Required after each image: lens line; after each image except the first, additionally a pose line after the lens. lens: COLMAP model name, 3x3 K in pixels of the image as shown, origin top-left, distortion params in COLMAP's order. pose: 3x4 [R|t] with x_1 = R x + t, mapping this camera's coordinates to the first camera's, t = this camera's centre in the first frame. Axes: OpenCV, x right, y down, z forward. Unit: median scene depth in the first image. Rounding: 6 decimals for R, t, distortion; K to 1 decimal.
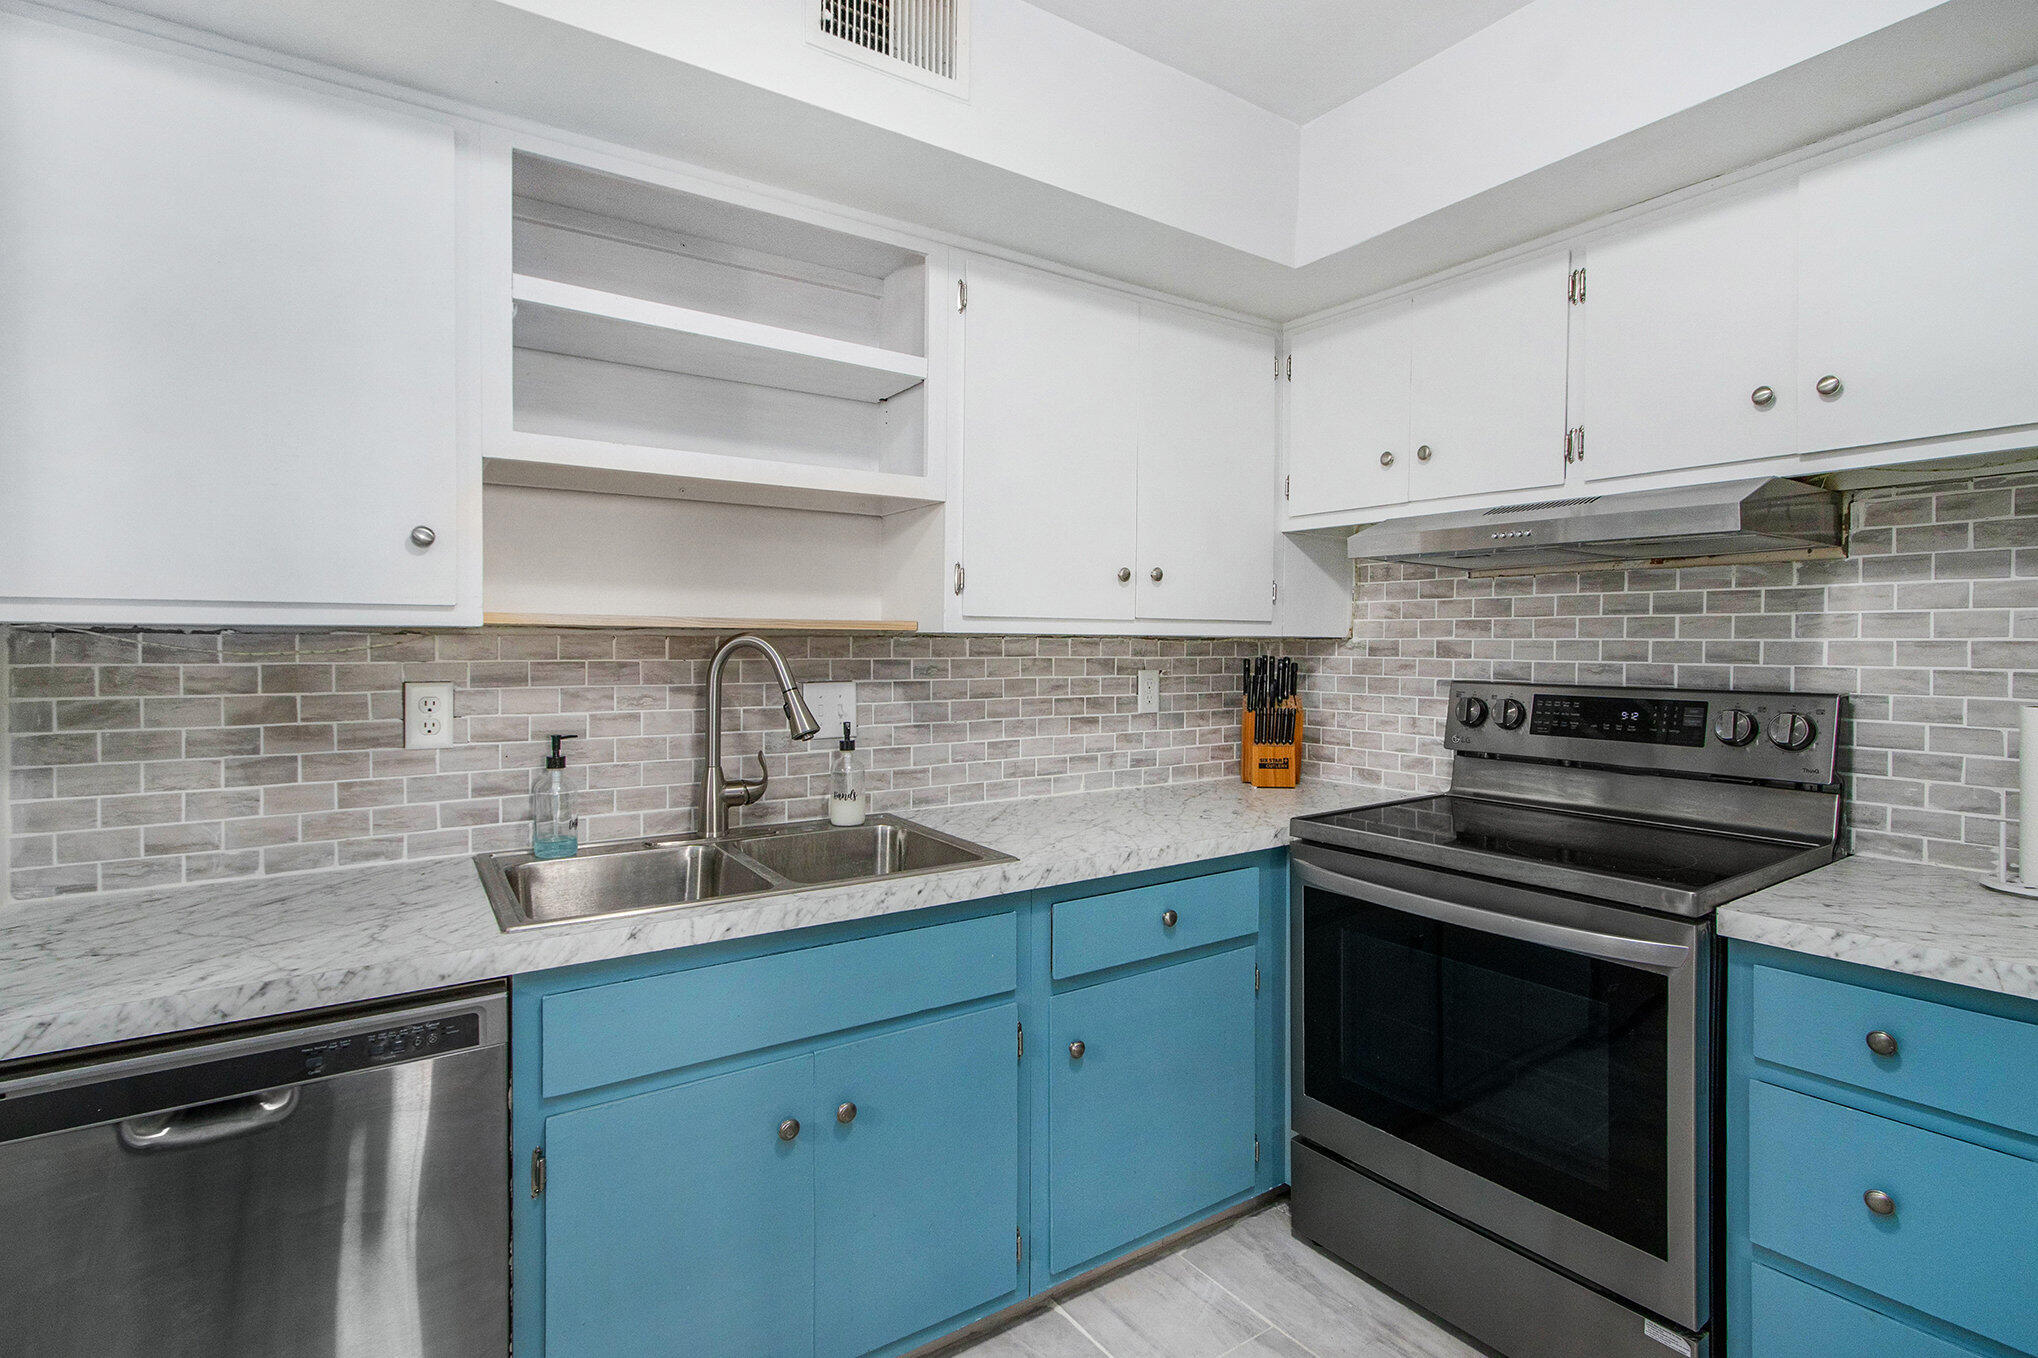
lens RADIAL K [[982.9, 0, 1008.7], [0, 982.9, 671.3], [0, 0, 1]] dist [-0.004622, 0.000353]
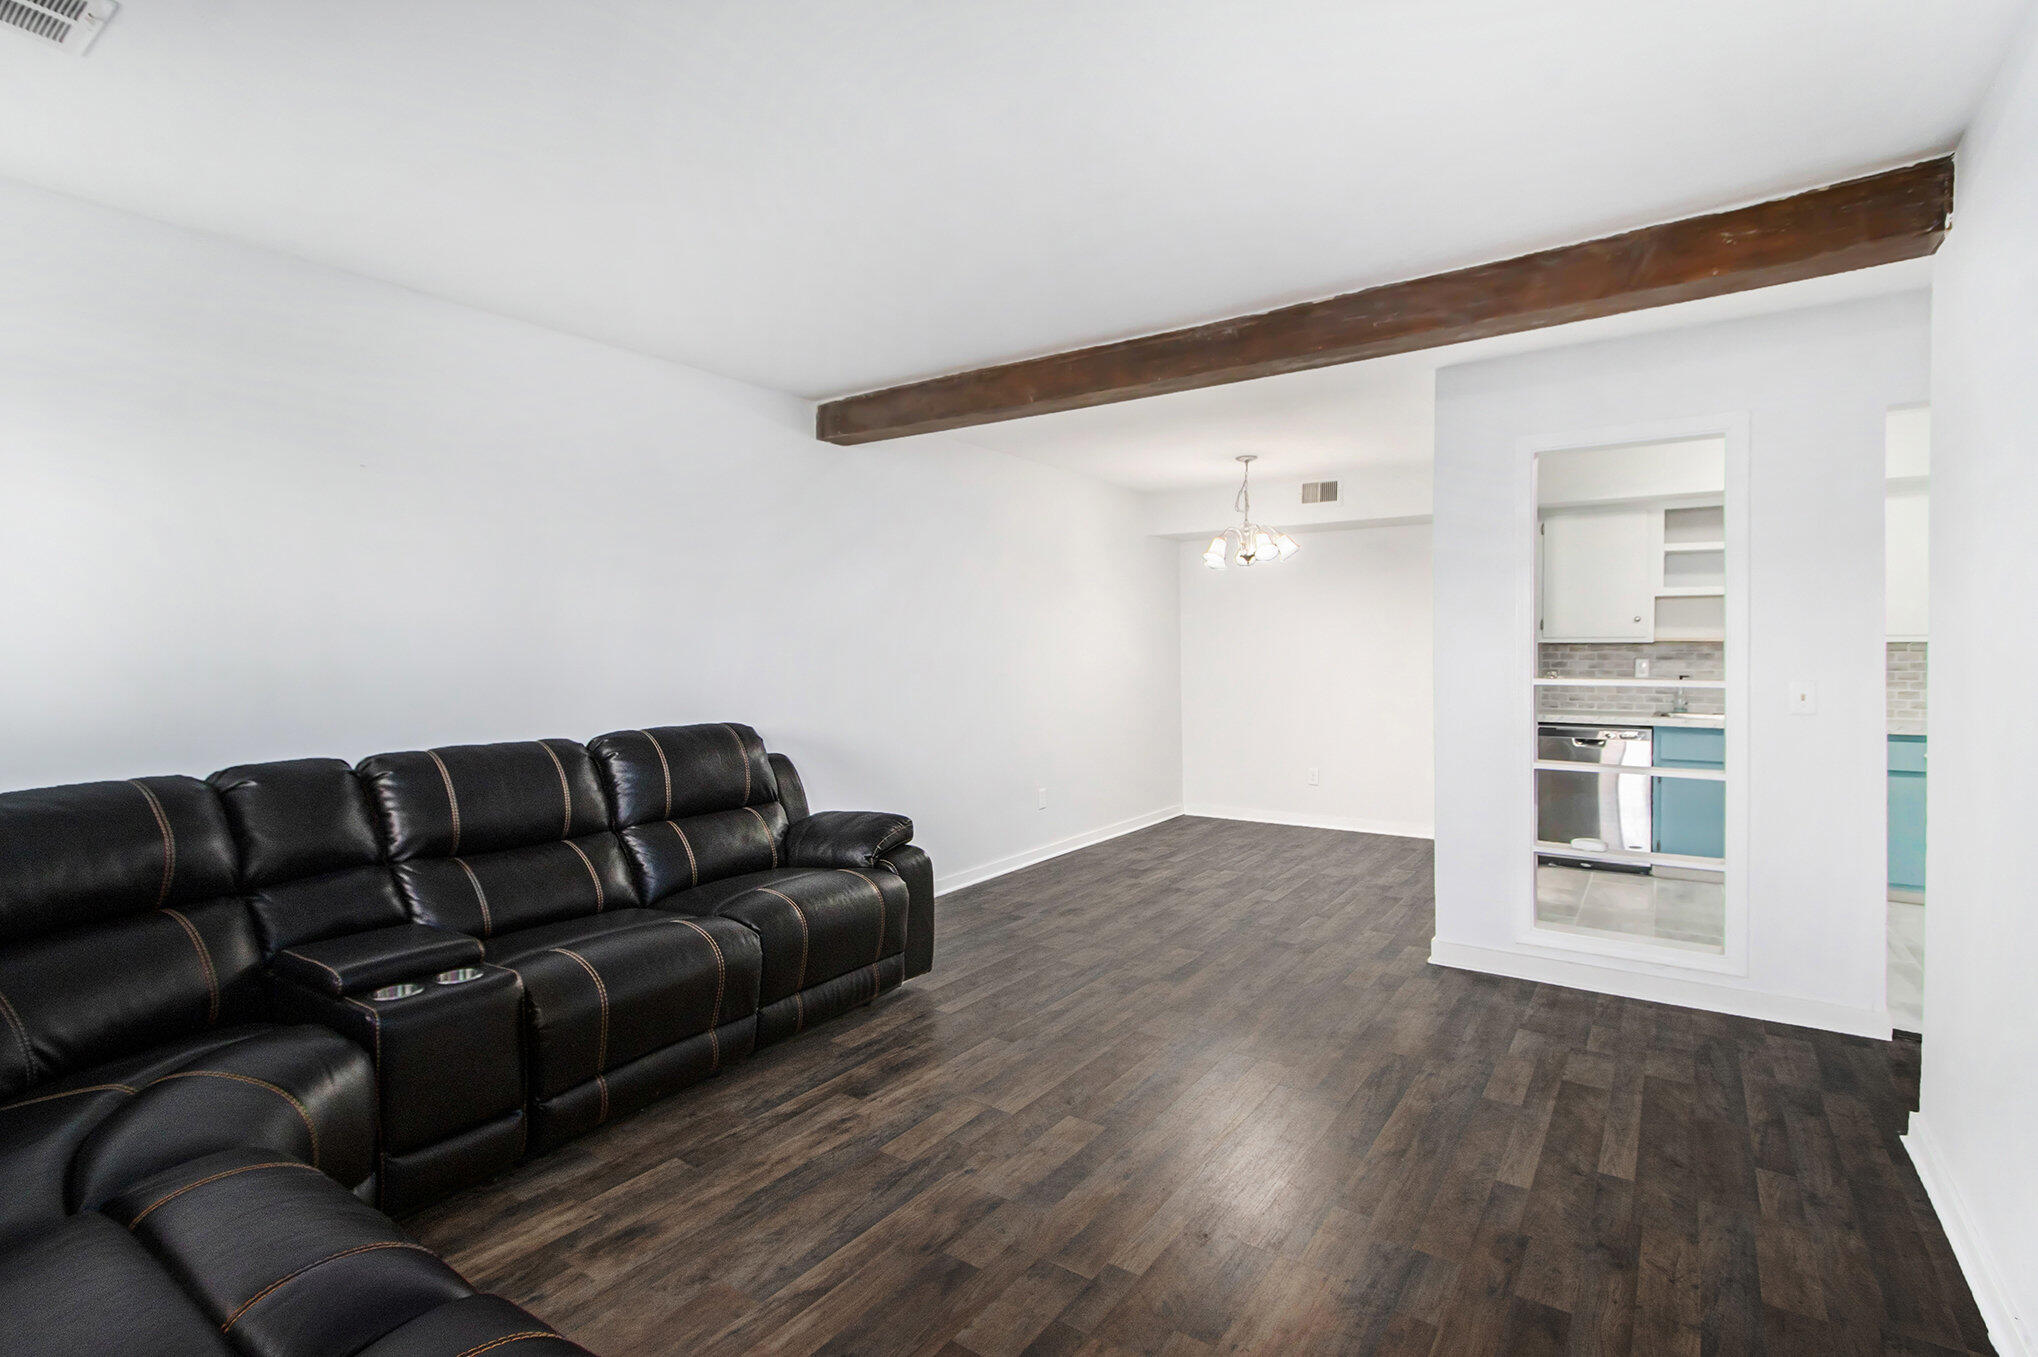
lens RADIAL K [[915.9, 0, 1046.5], [0, 915.9, 661.2], [0, 0, 1]] dist [-0.002097, -0.000145]
pose [[0.358892, 0.007737, -0.933347, 1.417465], [-0.029012, 0.999575, -0.002870, 0.077257], [0.932928, 0.028108, 0.358964, -1.796449]]
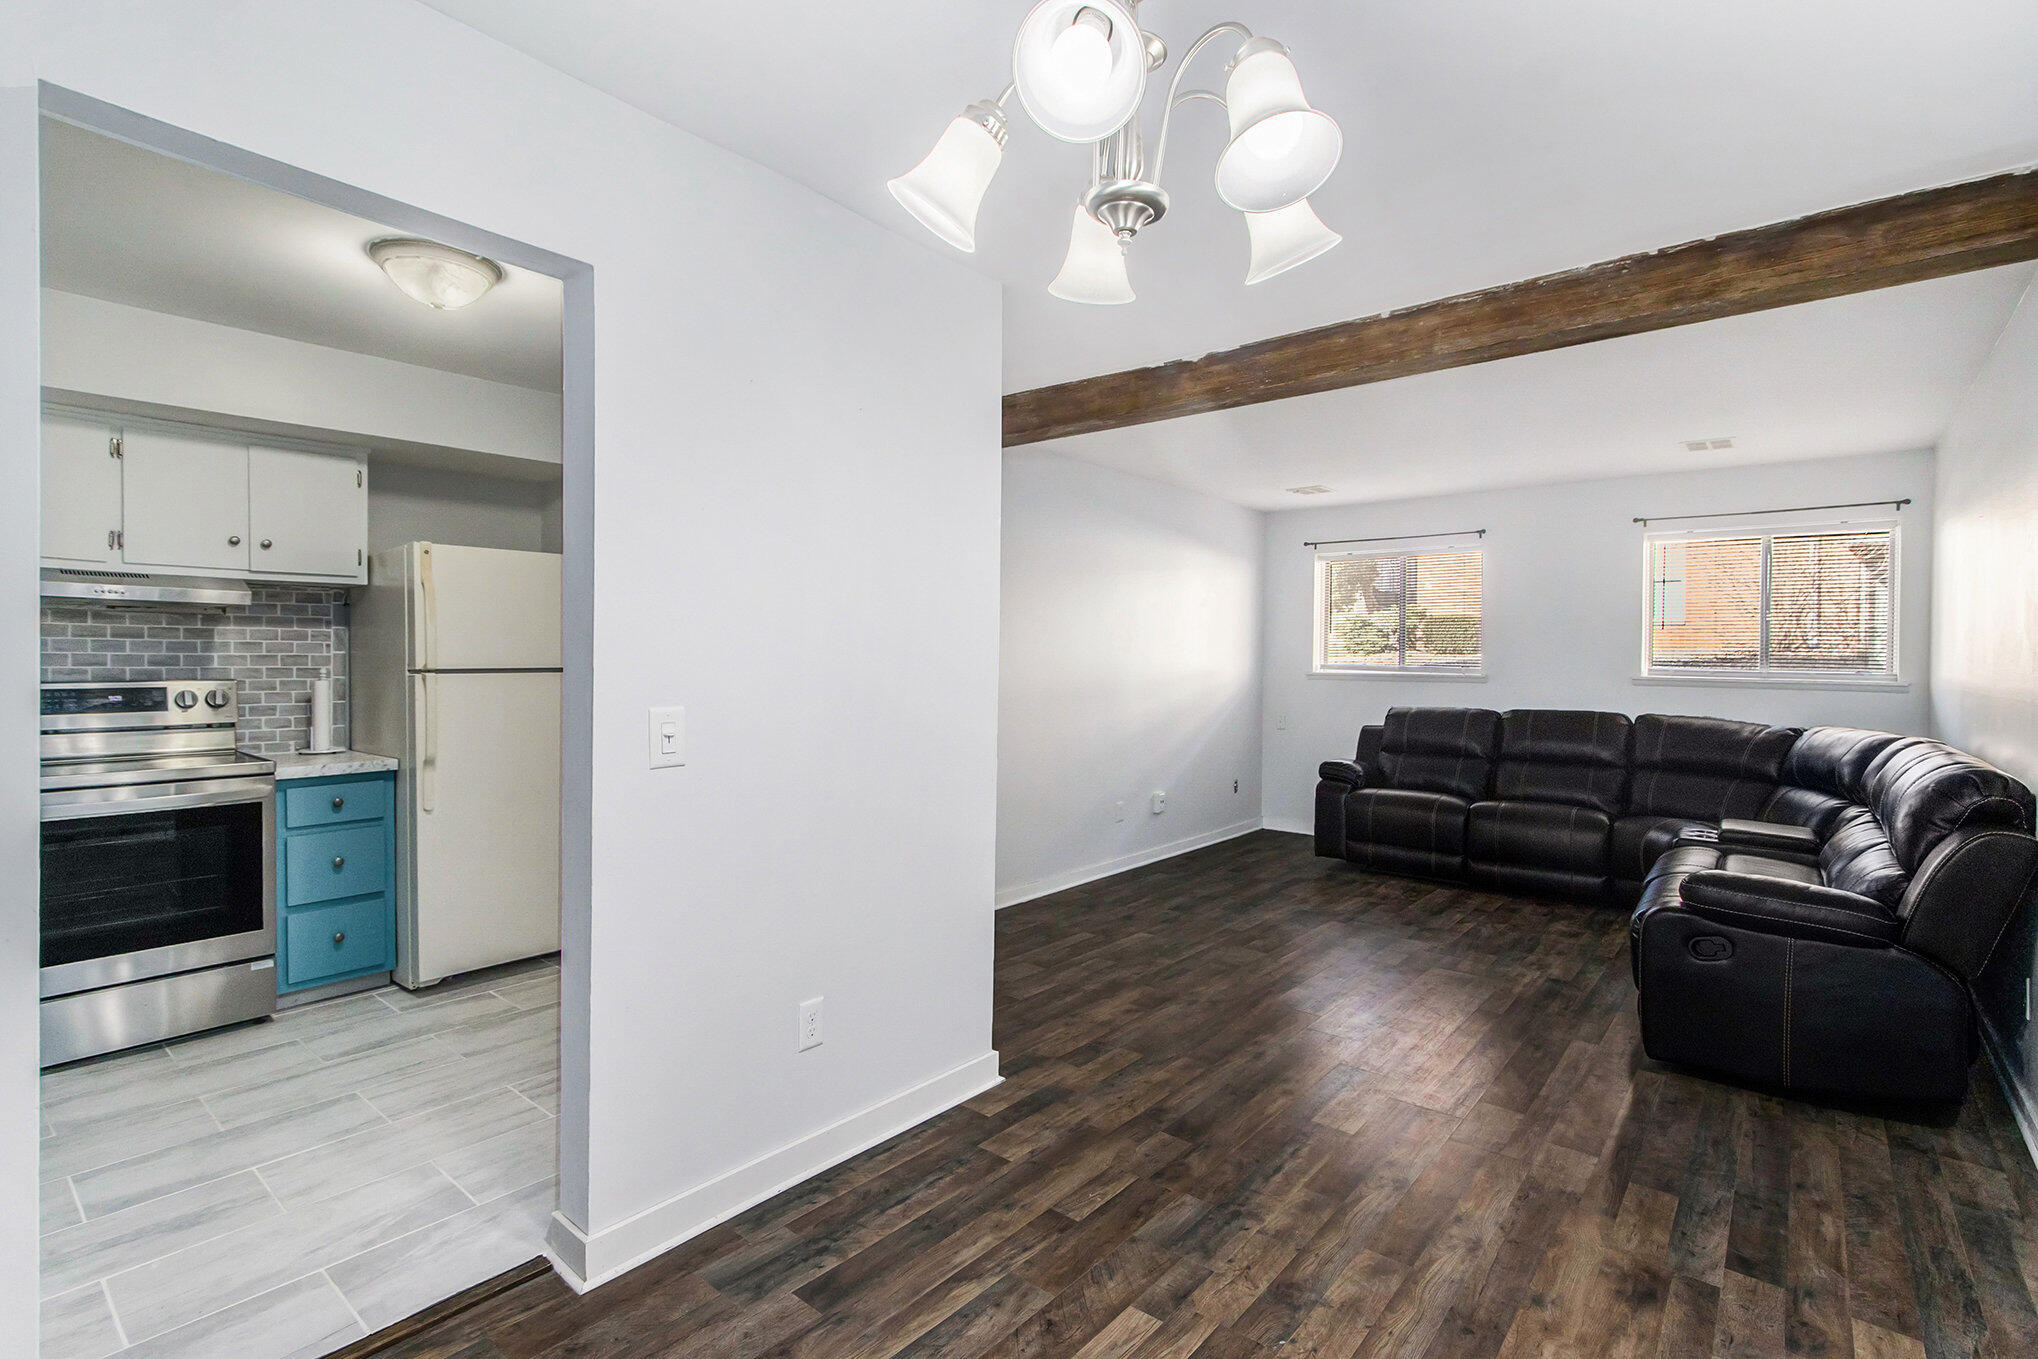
lens RADIAL K [[977.1, 0, 1025.2], [0, 977.1, 661.7], [0, 0, 1]] dist [-0.008320, 0.000057]
pose [[-0.263688, -0.000450, 0.964608, -1.419686], [0.027836, 0.999580, 0.008076, 0.013348], [-0.964206, 0.028980, -0.263565, -0.081476]]
